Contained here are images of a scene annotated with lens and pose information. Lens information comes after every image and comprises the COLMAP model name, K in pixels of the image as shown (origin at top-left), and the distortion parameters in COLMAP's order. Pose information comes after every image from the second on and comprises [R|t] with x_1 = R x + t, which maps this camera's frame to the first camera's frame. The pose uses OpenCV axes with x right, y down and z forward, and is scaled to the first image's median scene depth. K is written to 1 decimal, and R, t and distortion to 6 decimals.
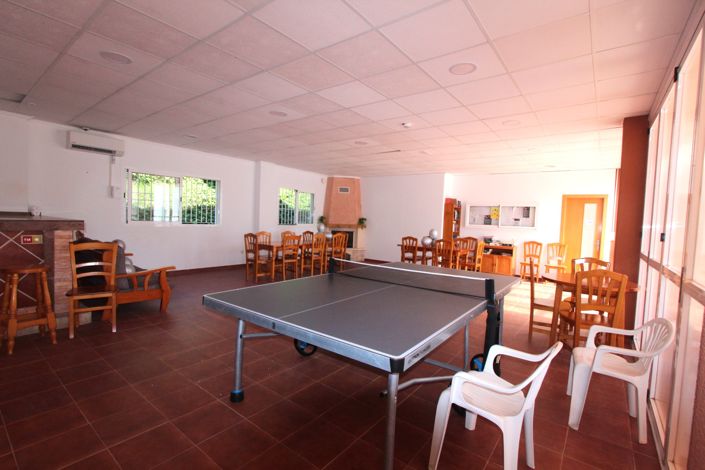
lens RADIAL K [[341.4, 0, 352.5], [0, 341.4, 235.0], [0, 0, 1]] dist [-0.016269, 0.000204]
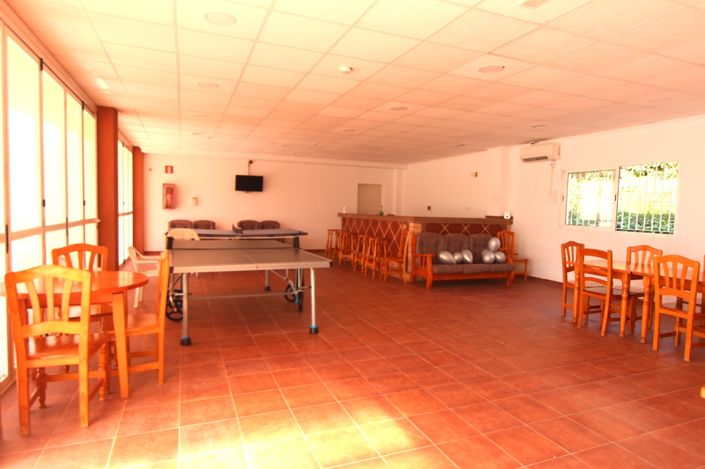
lens RADIAL K [[421.2, 0, 352.5], [0, 421.2, 234.5], [0, 0, 1]] dist [0.000639, 0.000145]
pose [[-0.518841, 0.002158, -0.854868, 0.697892], [-0.090021, 0.994299, 0.057146, -0.029081], [0.850118, 0.106606, -0.515689, 1.163842]]
